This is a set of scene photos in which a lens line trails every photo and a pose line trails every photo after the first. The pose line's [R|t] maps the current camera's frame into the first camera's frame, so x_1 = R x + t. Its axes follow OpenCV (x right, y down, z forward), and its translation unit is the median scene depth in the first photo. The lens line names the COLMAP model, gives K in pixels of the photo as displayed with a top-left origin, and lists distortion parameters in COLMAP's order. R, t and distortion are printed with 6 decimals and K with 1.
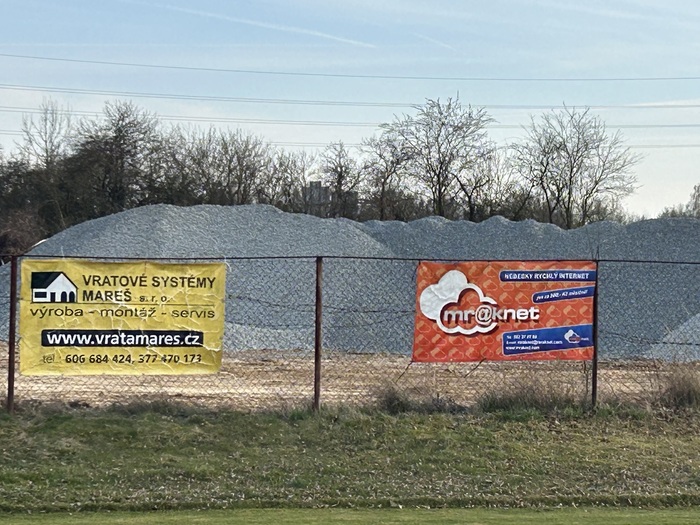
lens RADIAL K [[2524.7, 0, 350.0], [0, 2524.7, 262.4], [0, 0, 1]] dist [0.224398, 0.000000]
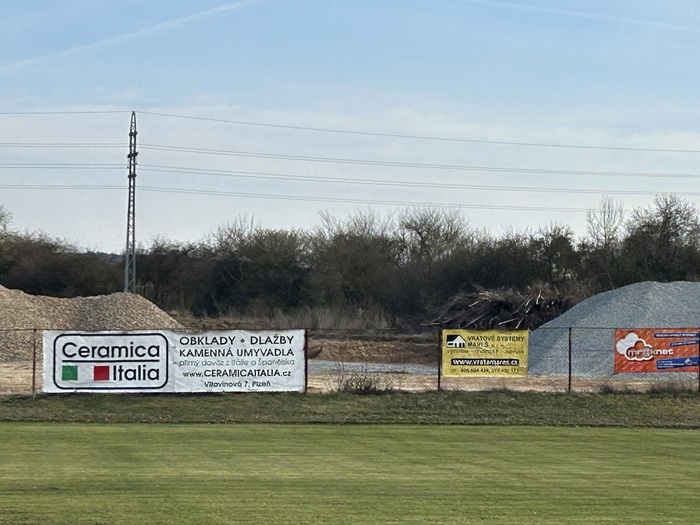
lens RADIAL K [[2524.7, 0, 350.0], [0, 2524.7, 262.9], [0, 0, 1]] dist [0.224398, 0.000000]
pose [[0.965550, -0.012875, -0.259899, 0.396402], [0.007945, 0.999768, -0.020010, -0.016718], [0.260097, 0.017256, 0.965428, -1.310019]]
